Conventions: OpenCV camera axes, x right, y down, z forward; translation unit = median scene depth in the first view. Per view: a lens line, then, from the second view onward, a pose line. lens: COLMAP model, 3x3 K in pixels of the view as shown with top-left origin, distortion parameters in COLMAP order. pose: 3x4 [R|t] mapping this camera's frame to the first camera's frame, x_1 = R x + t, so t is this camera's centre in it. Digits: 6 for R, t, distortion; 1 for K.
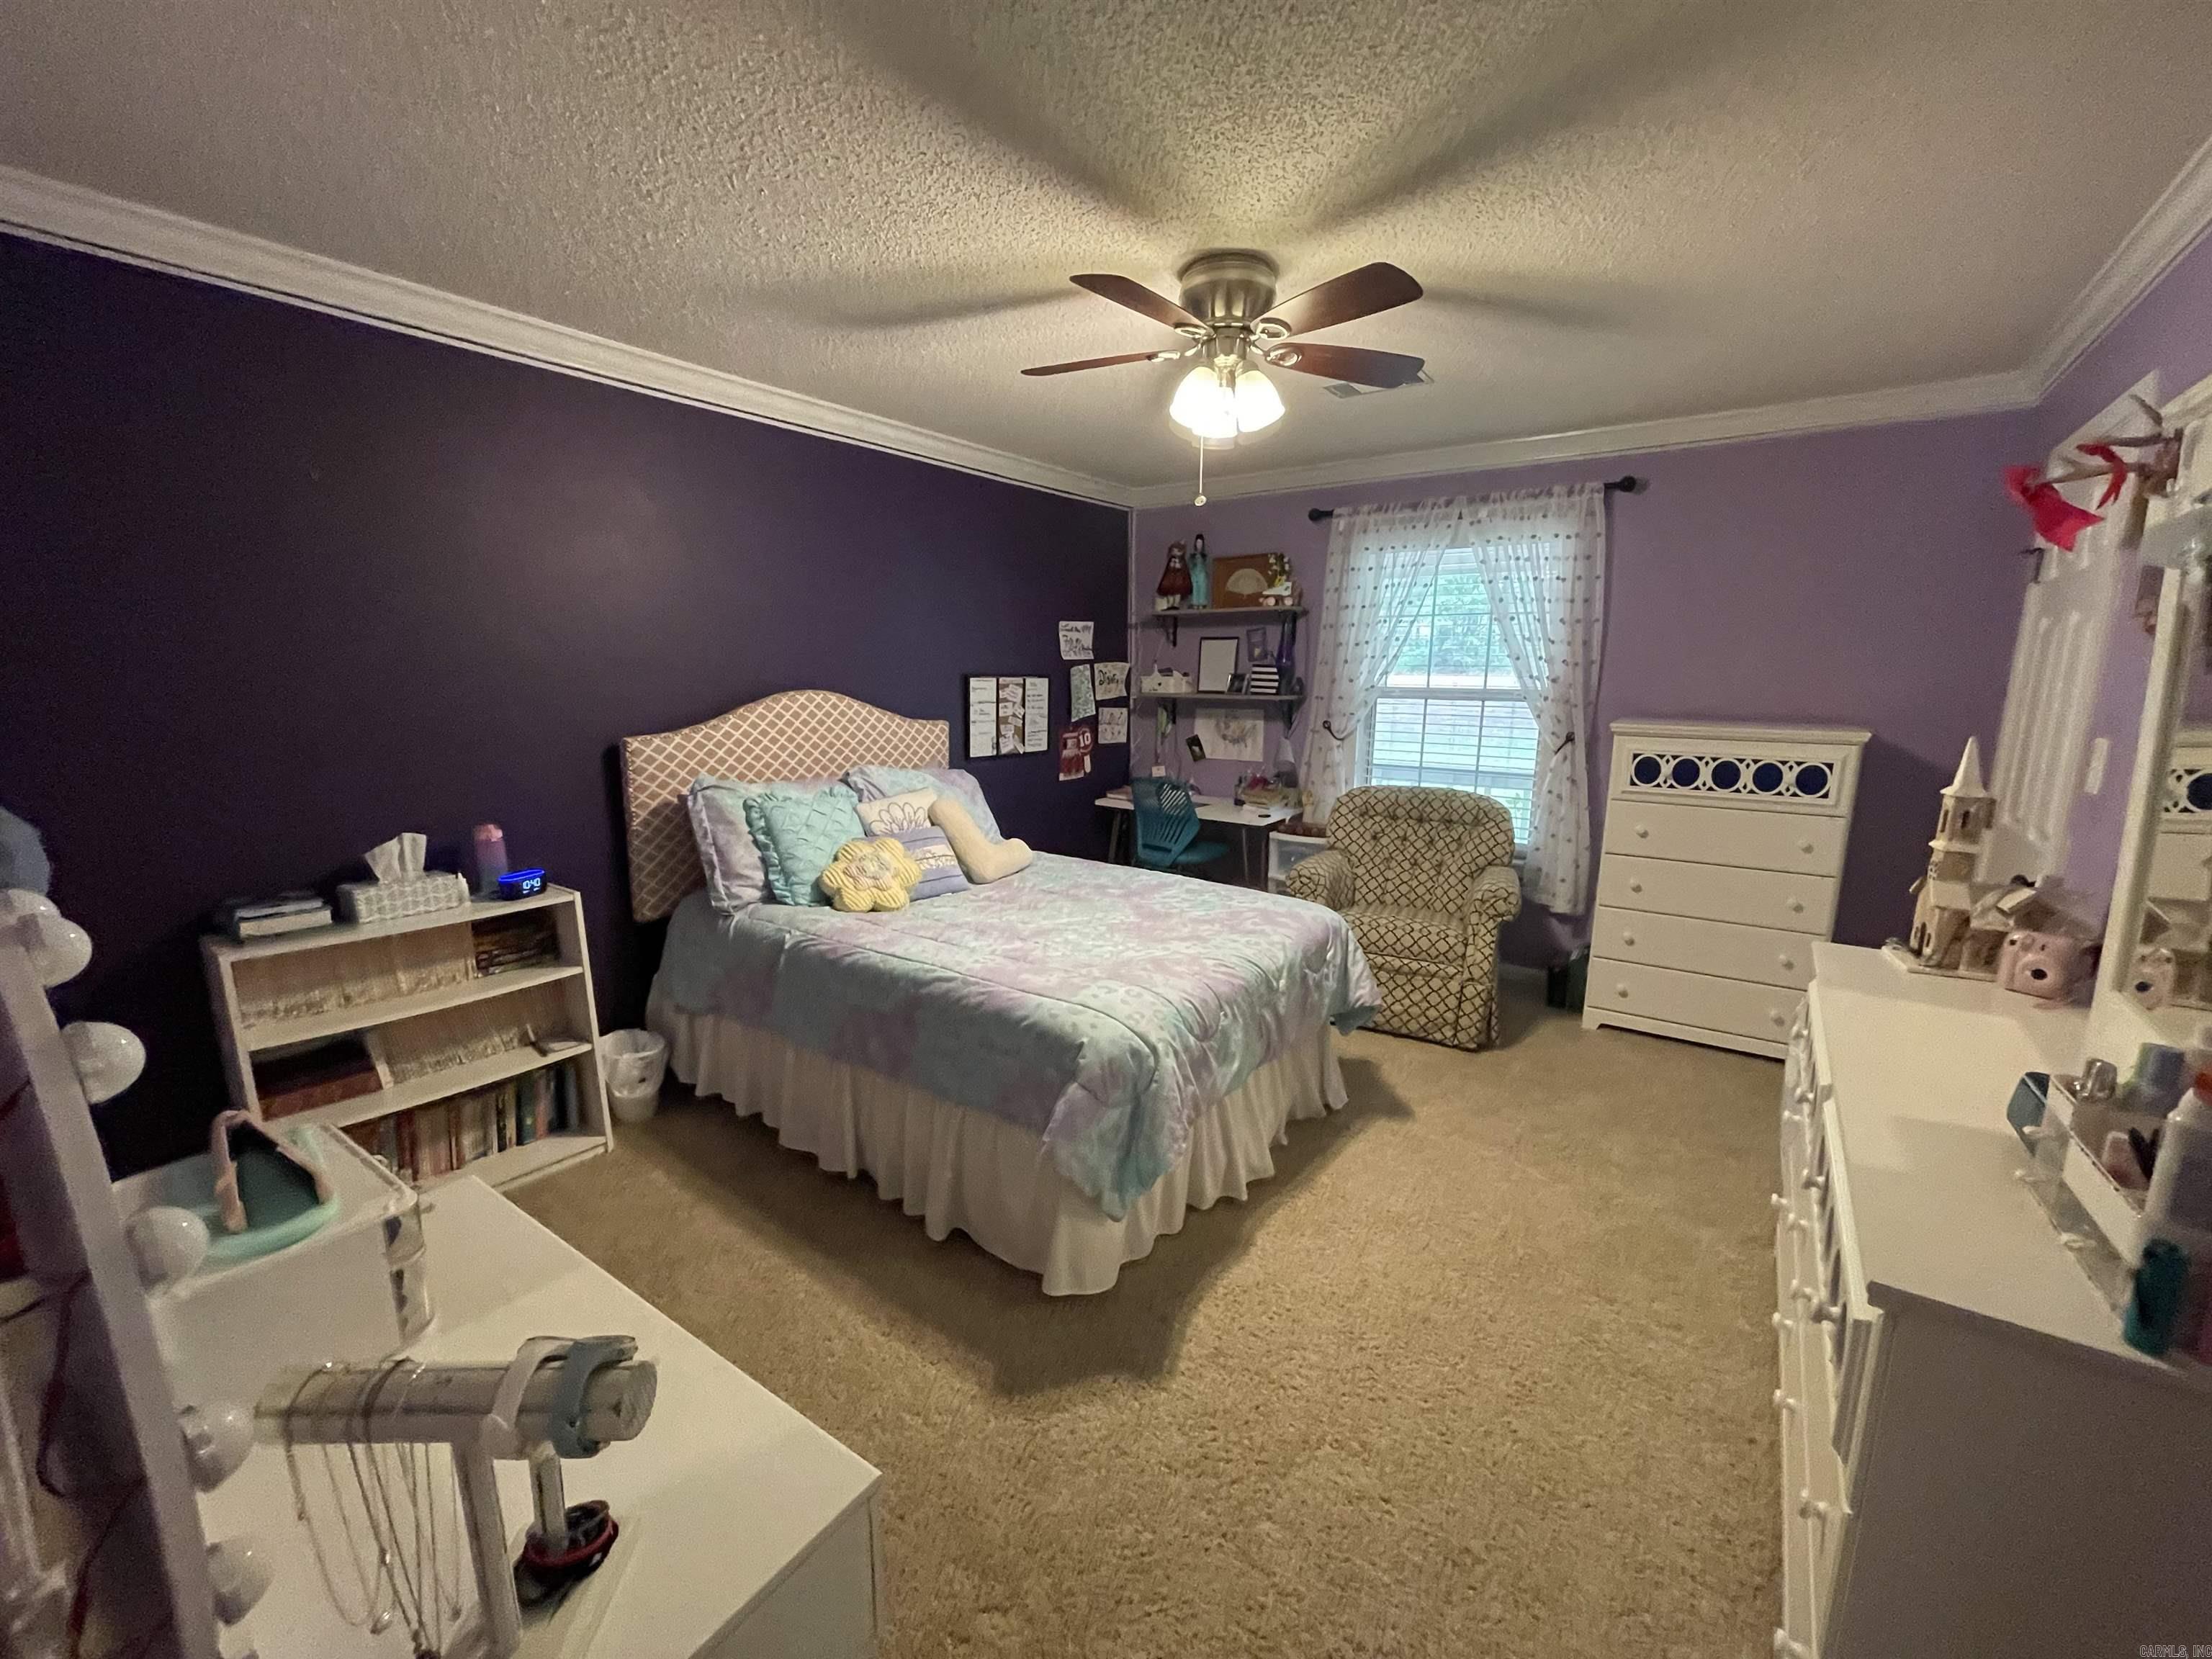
lens RADIAL K [[889.4, 0, 1108.0], [0, 889.4, 837.4], [0, 0, 1]] dist [-0.000292, 0.000126]
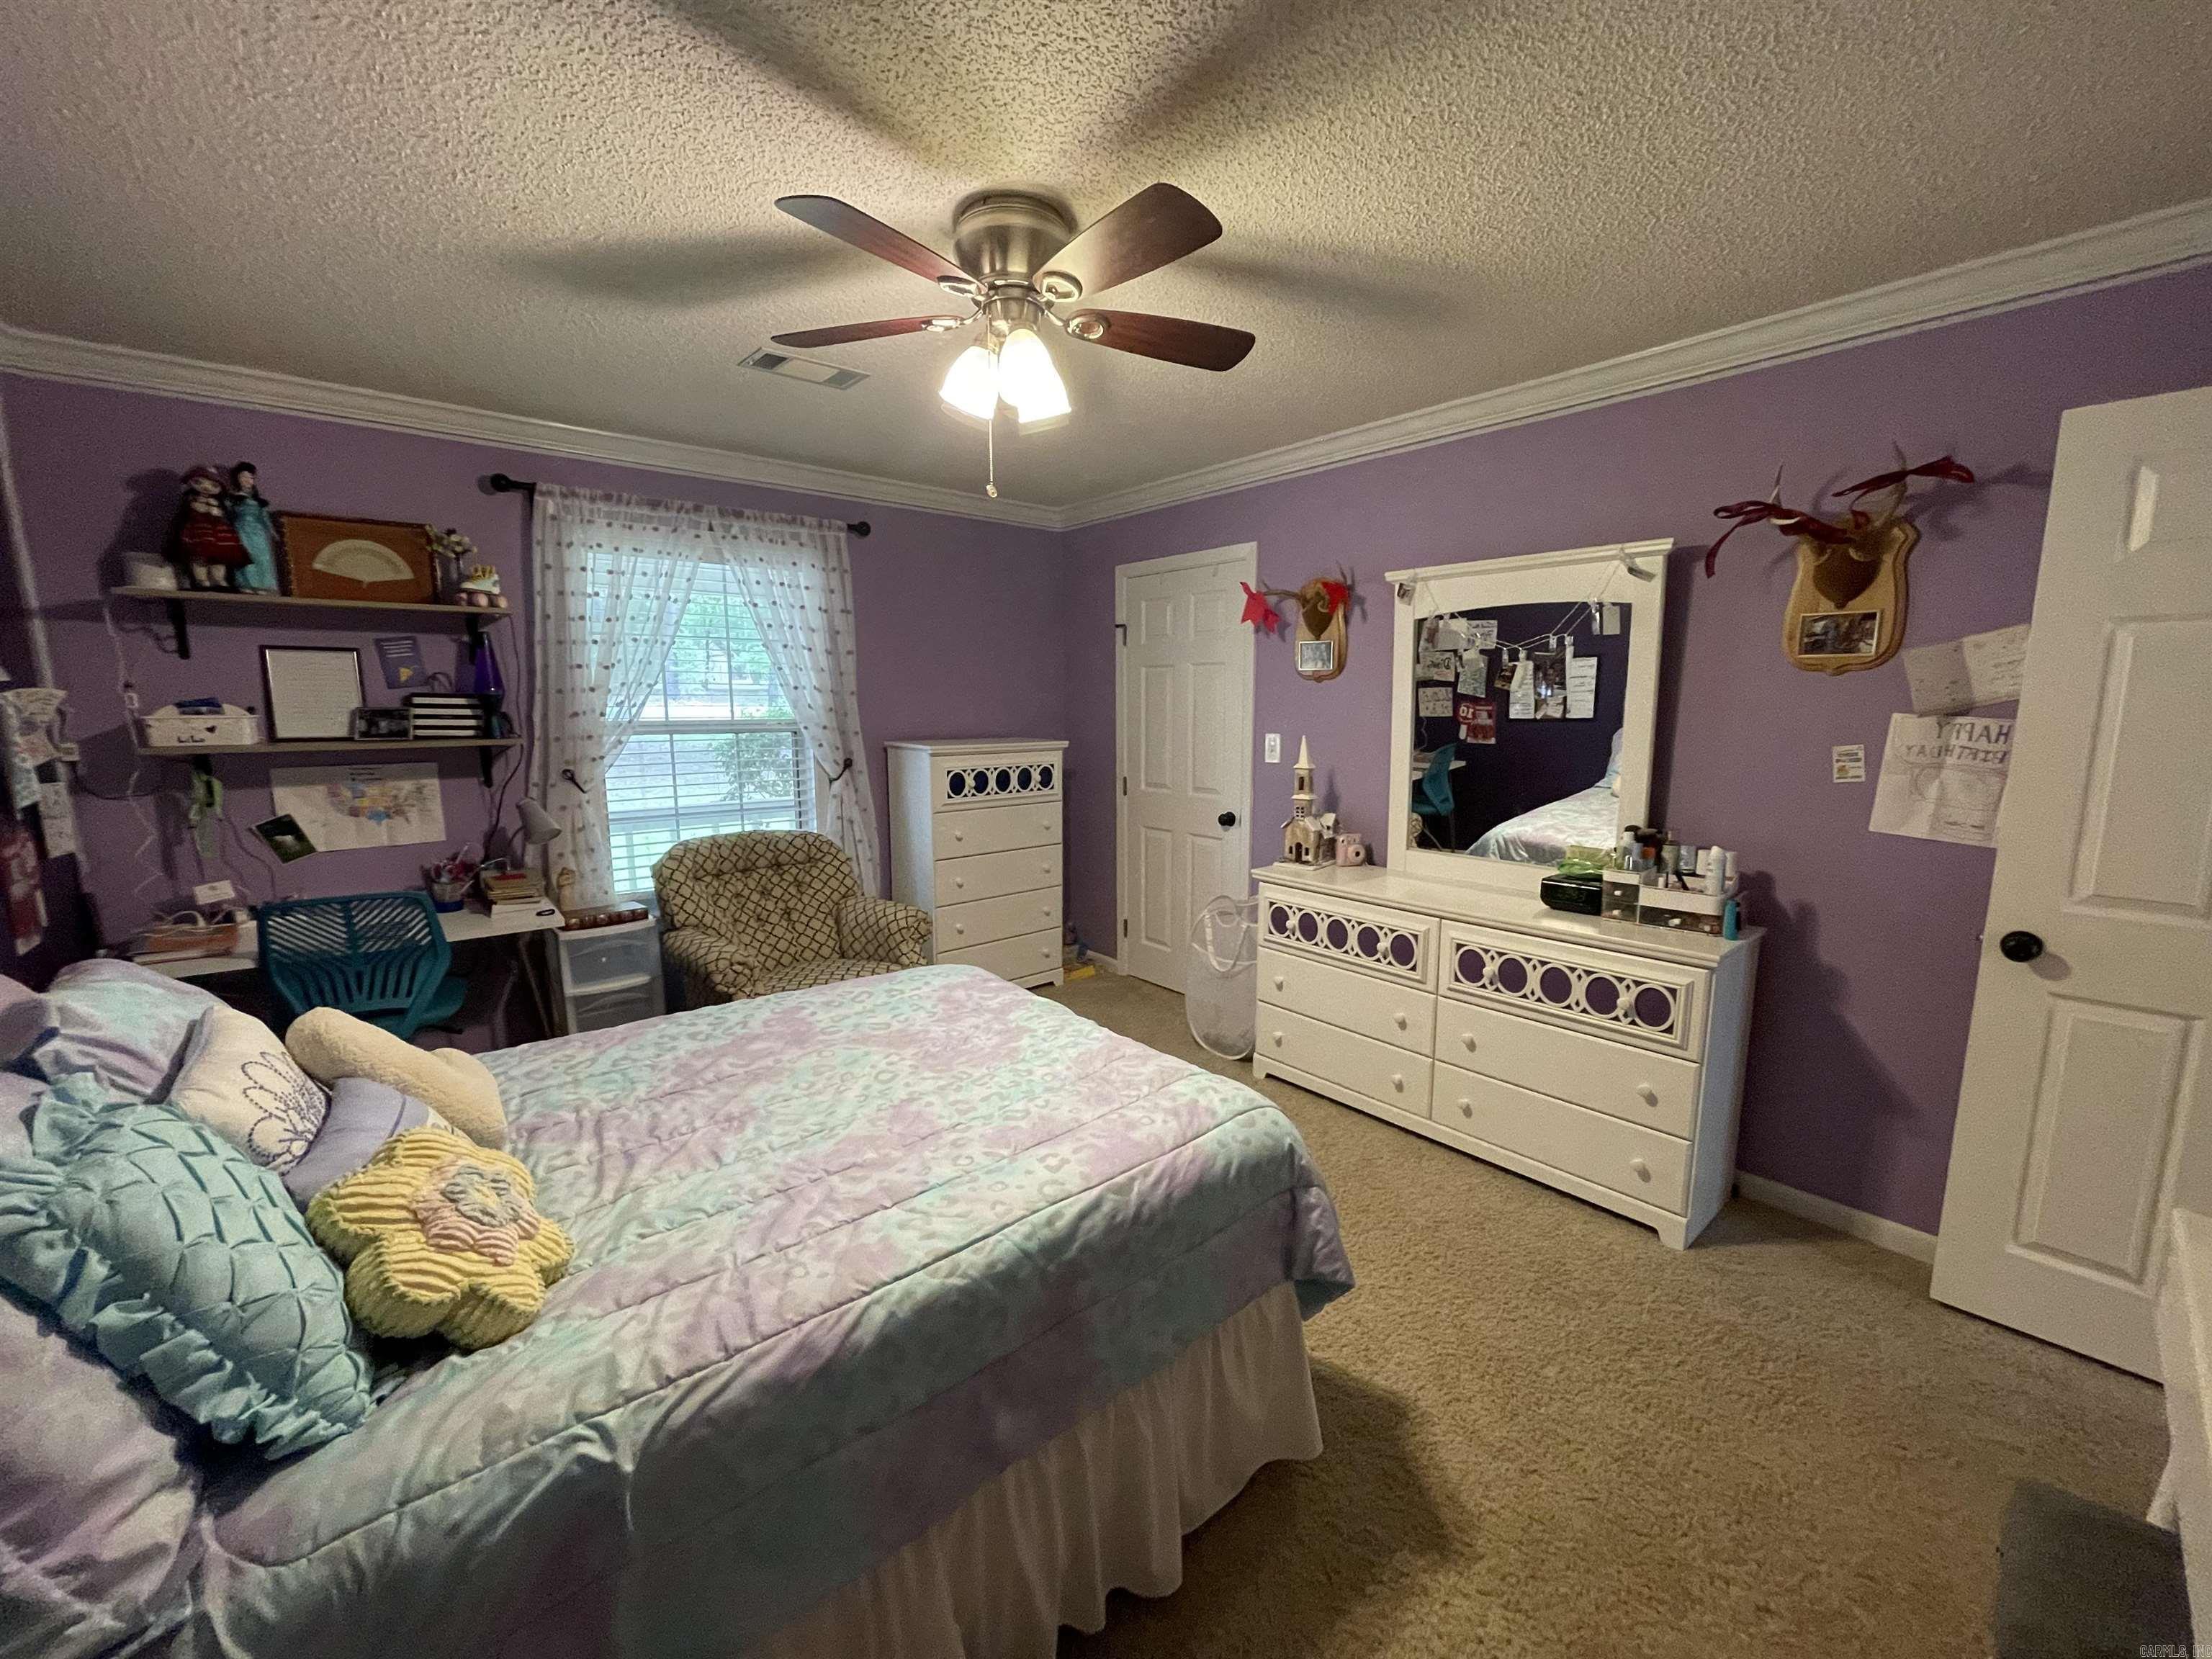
lens RADIAL K [[889.4, 0, 1103.7], [0, 889.4, 832.3], [0, 0, 1]] dist [-0.000292, 0.000126]
pose [[0.242149, -0.150414, 0.958509, -0.400148], [0.182413, 0.977351, 0.107287, -0.086878], [-0.952937, 0.148865, 0.264102, 0.433666]]
